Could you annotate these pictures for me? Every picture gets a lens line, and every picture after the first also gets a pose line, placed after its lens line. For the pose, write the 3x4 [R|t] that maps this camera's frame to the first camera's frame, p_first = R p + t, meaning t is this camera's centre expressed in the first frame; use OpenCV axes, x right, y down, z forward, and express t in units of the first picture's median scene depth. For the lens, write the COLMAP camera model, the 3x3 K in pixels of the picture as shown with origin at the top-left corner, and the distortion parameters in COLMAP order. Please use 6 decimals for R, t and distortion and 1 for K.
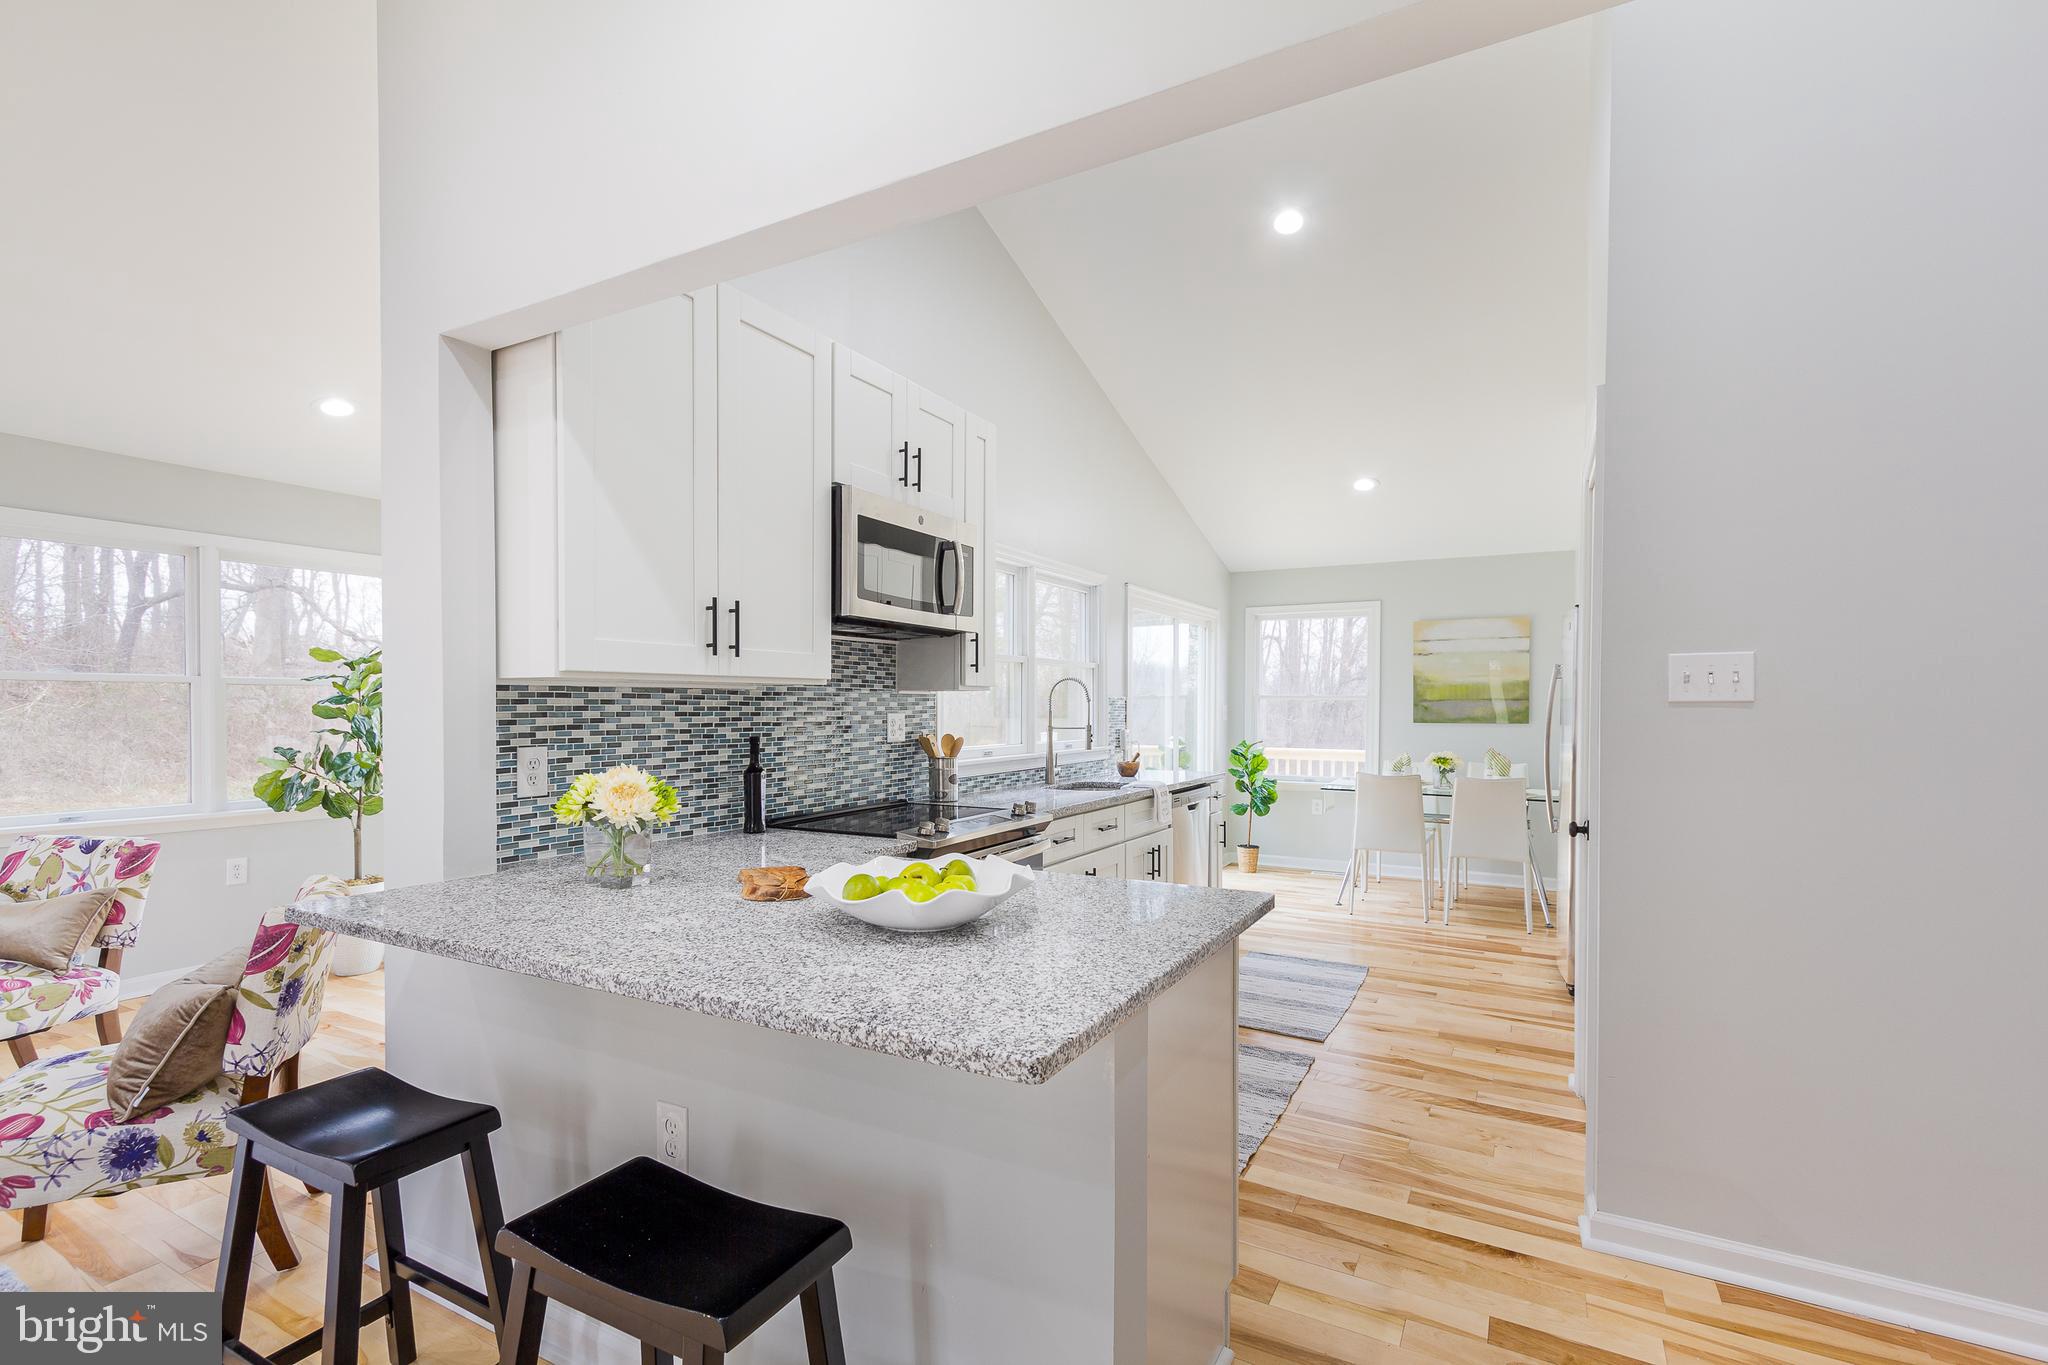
lens RADIAL K [[933.5, 0, 1017.4], [0, 933.5, 710.9], [0, 0, 1]] dist [0.005726, -0.000241]
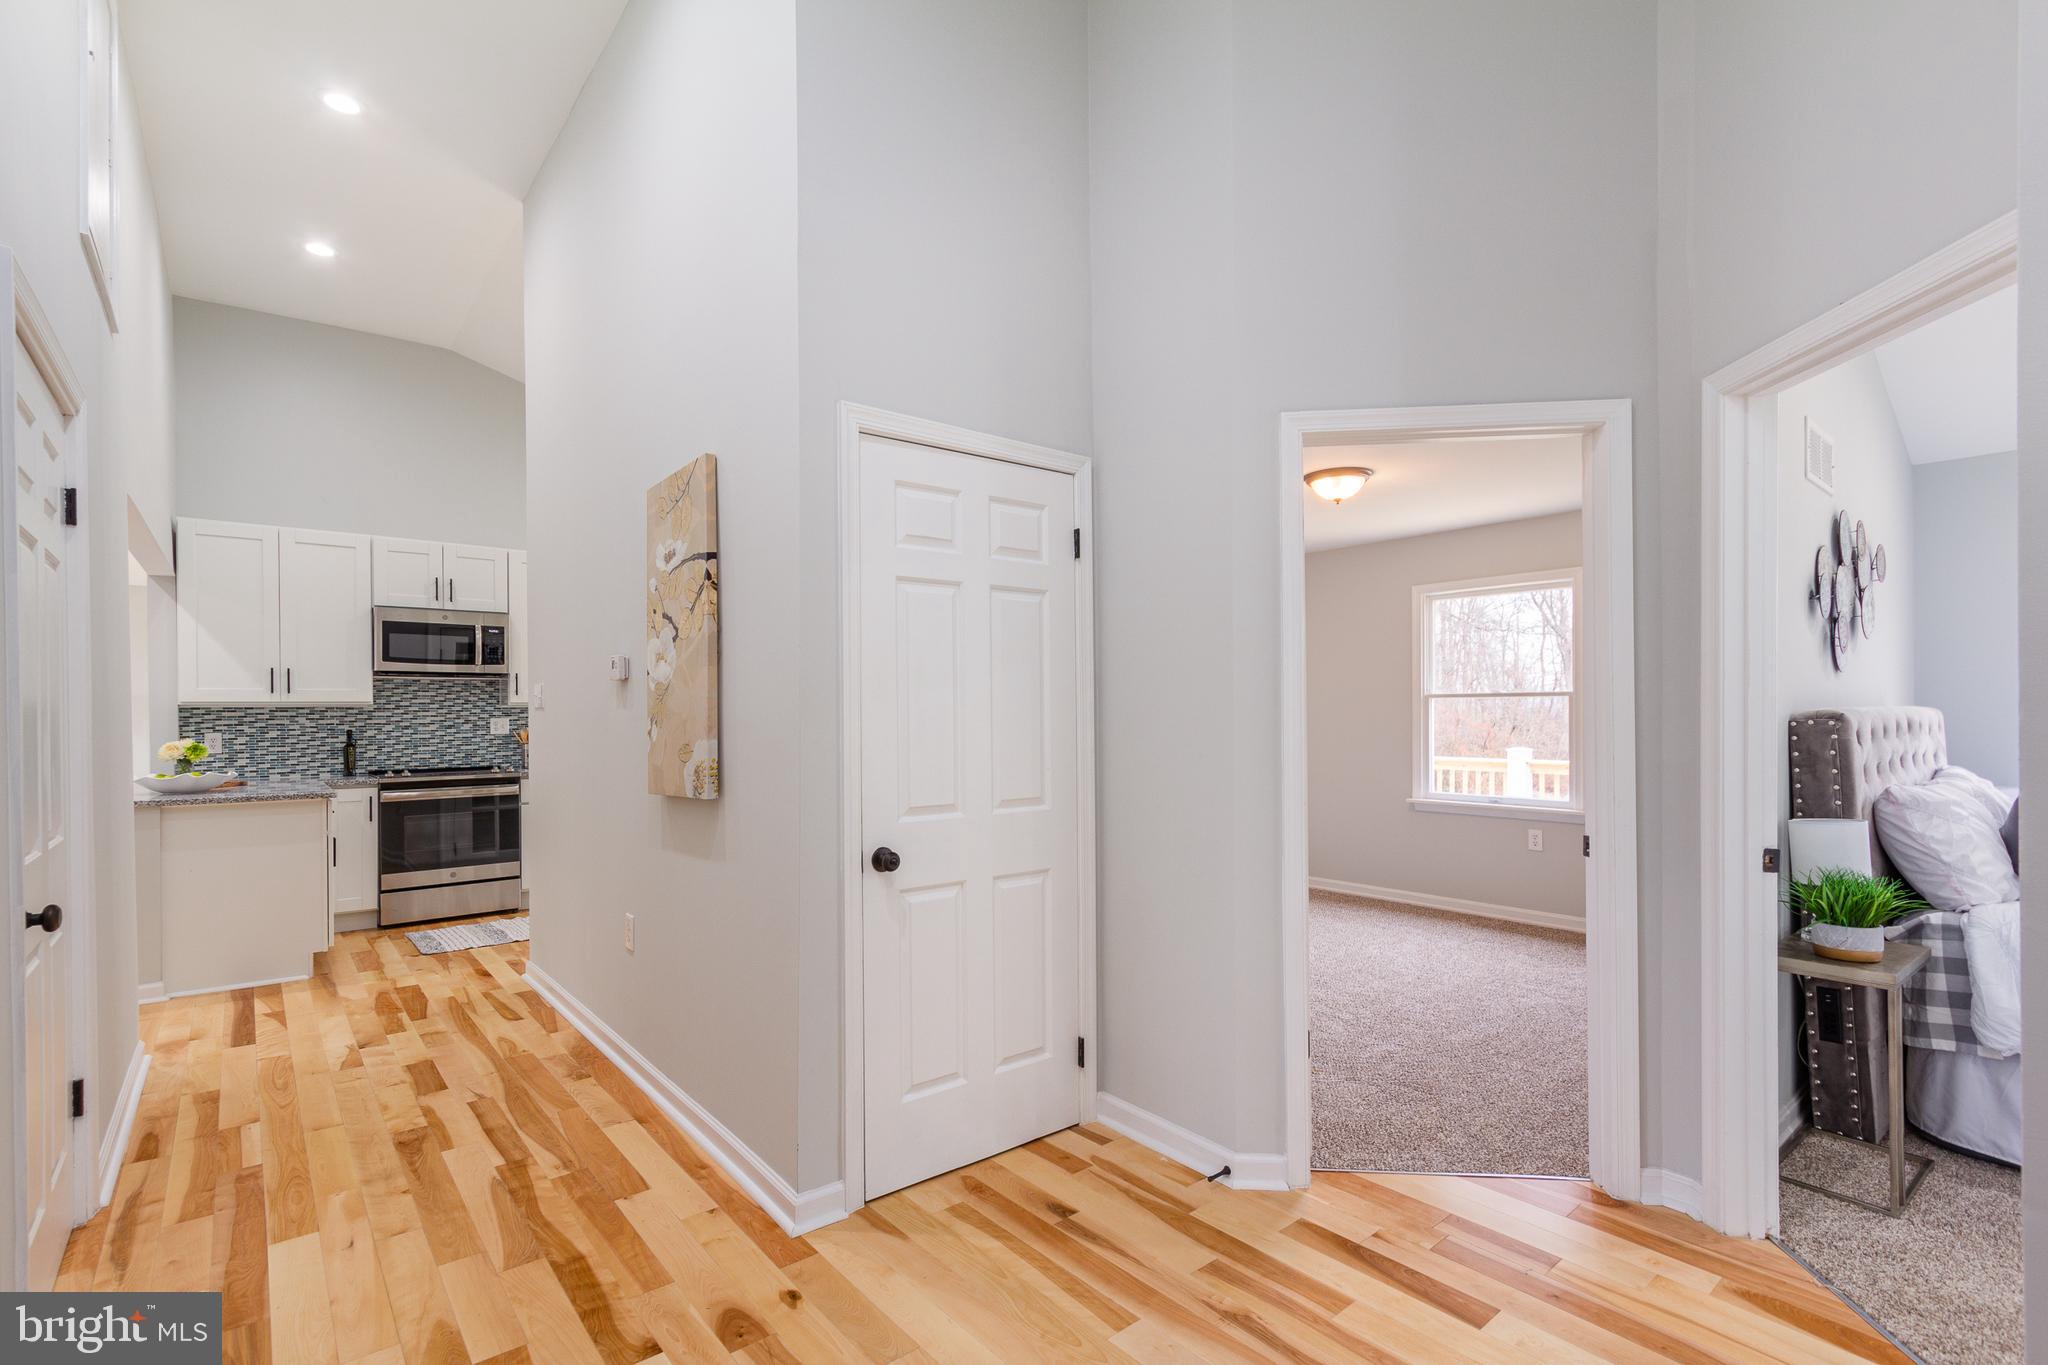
lens RADIAL K [[933.5, 0, 1017.4], [0, 933.5, 710.9], [0, 0, 1]] dist [0.005726, -0.000241]
pose [[0.930860, -0.010052, -0.365238, 1.506816], [0.007227, 0.999932, -0.009102, 0.012356], [0.365305, 0.005833, 0.930870, -0.318544]]
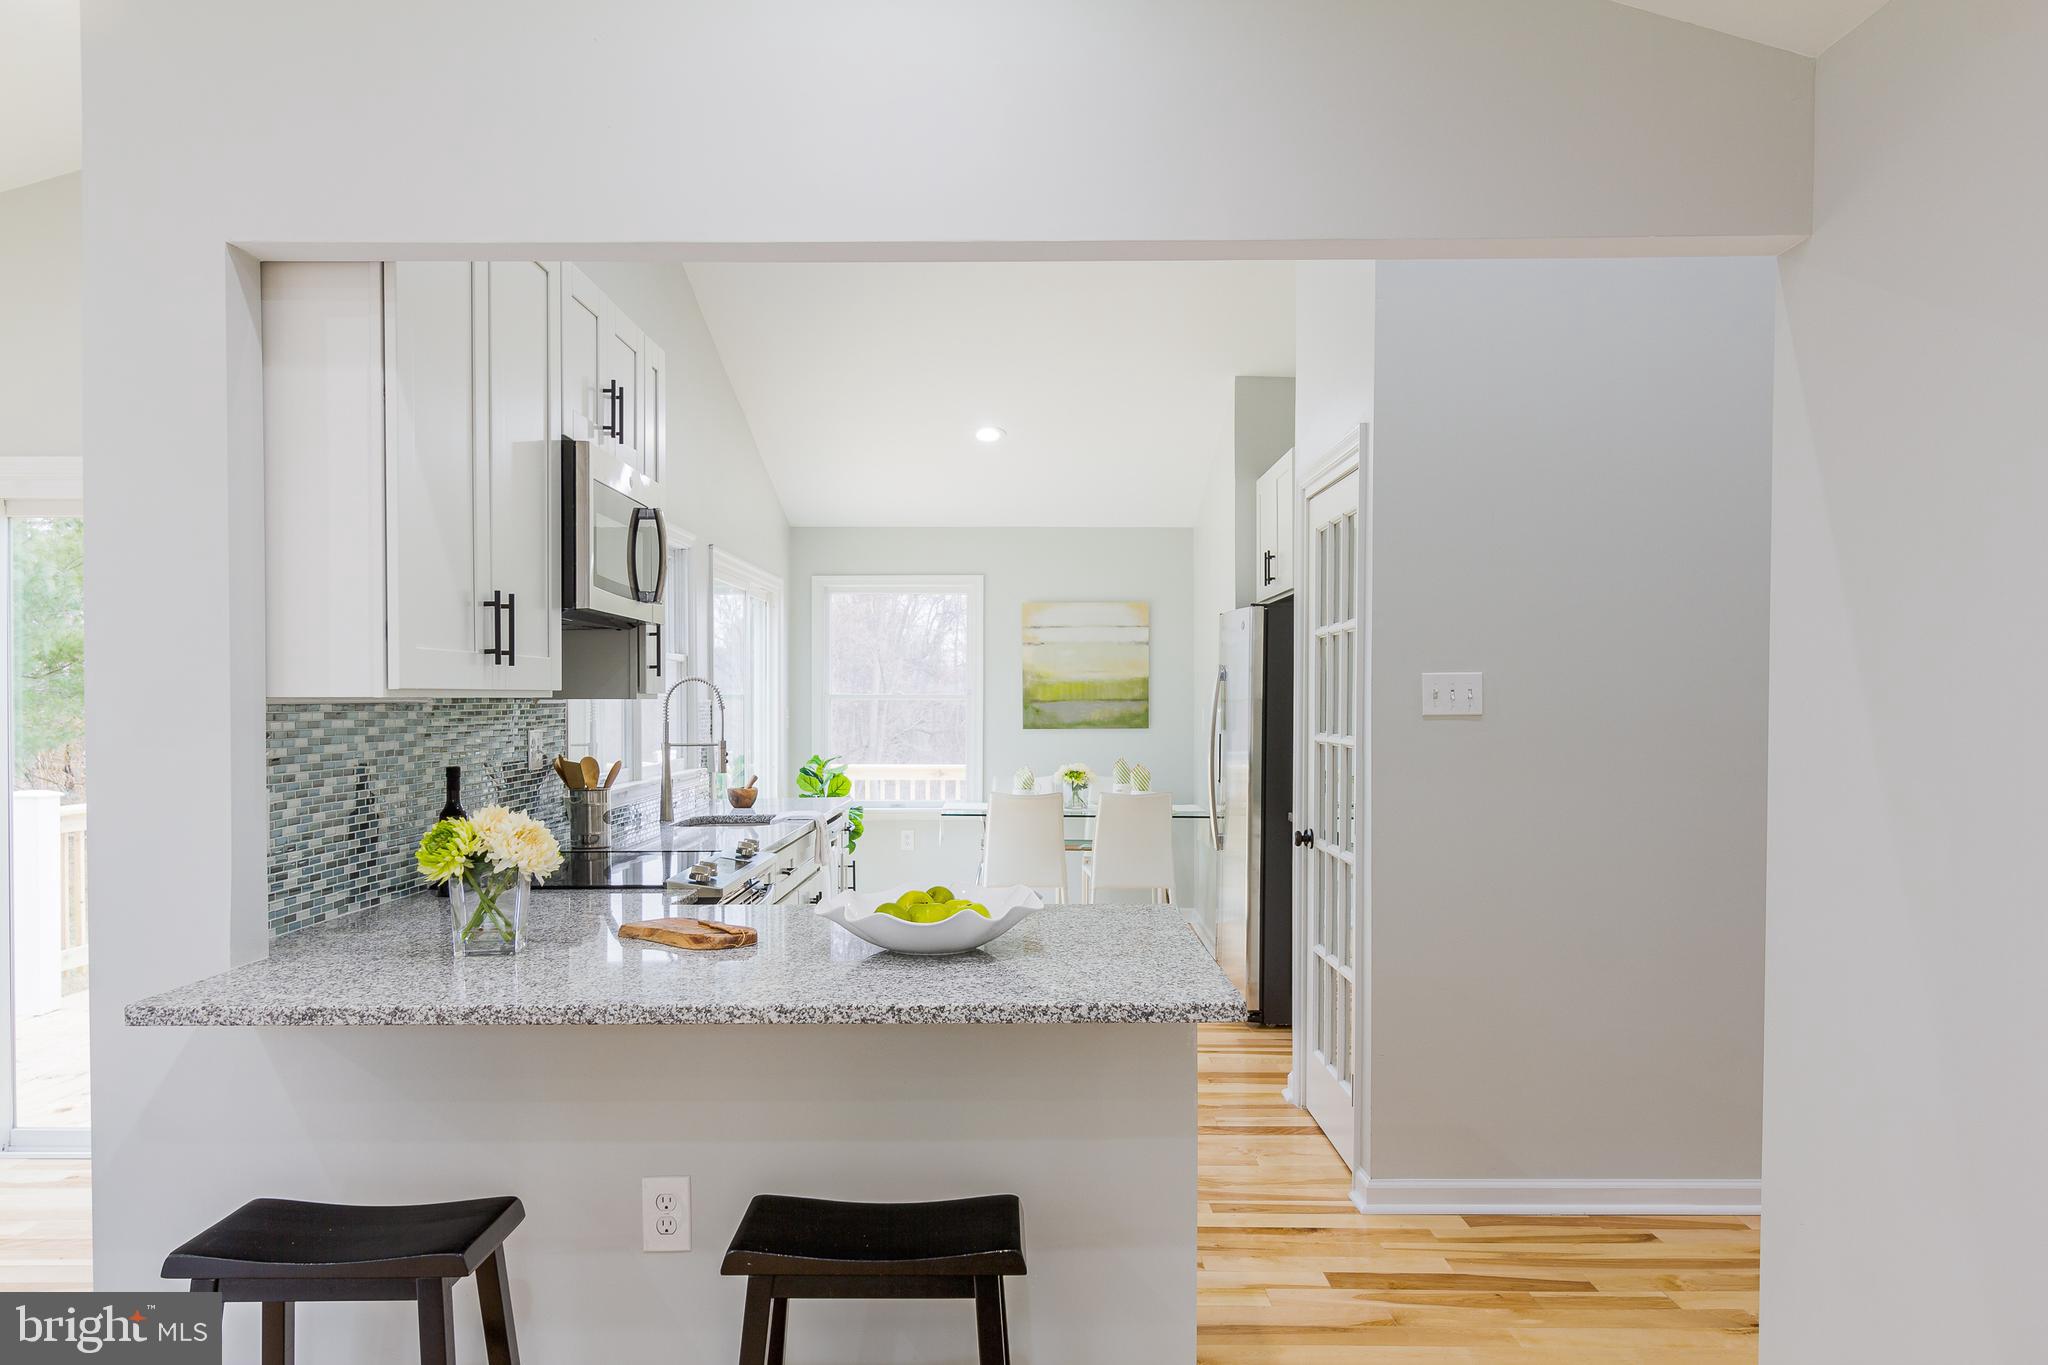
lens RADIAL K [[1457.7, 0, 1013.3], [0, 1457.7, 727.1], [0, 0, 1]] dist [0.027693, 0.001239]
pose [[0.878339, -0.012044, 0.477886, -0.362187], [0.005372, 0.999868, 0.015326, -0.016083], [-0.478008, -0.010894, 0.878288, -0.193346]]
